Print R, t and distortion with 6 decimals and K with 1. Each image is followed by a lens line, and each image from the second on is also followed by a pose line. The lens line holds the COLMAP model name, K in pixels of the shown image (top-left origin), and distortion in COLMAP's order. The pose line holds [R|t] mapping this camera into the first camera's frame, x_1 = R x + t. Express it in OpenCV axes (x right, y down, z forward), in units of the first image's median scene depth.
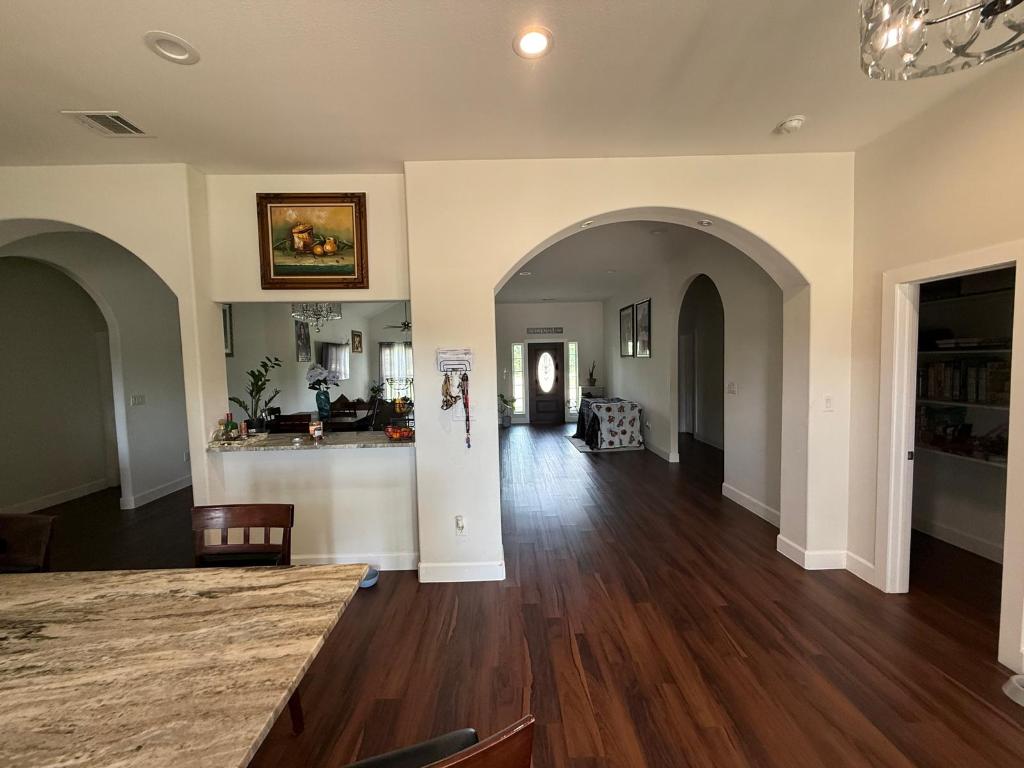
lens RADIAL K [[412.9, 0, 513.8], [0, 412.9, 383.4], [0, 0, 1]] dist [0.000372, 0.000050]
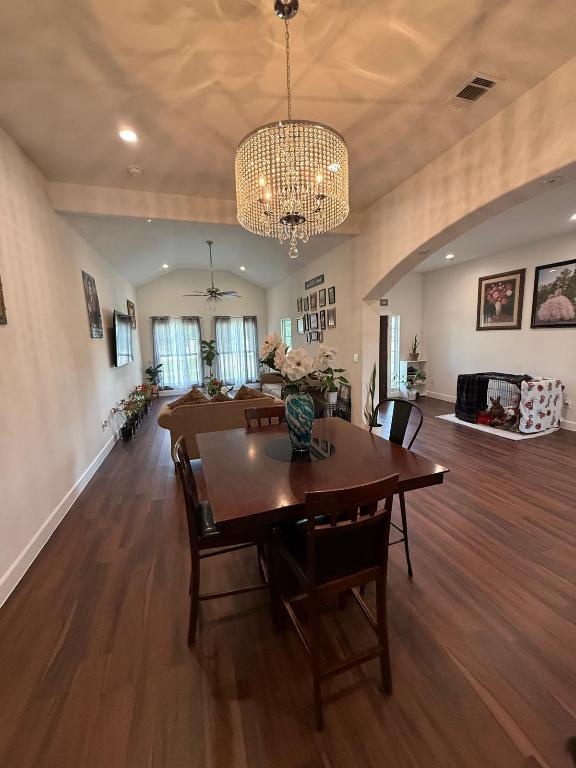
lens RADIAL K [[309.7, 0, 288.9], [0, 309.7, 382.9], [0, 0, 1]] dist [0.000372, 0.000050]
pose [[0.959218, -0.048844, 0.278416, -0.443578], [0.026001, 0.996028, 0.085160, -0.015703], [-0.281470, -0.074448, 0.956678, 0.529182]]
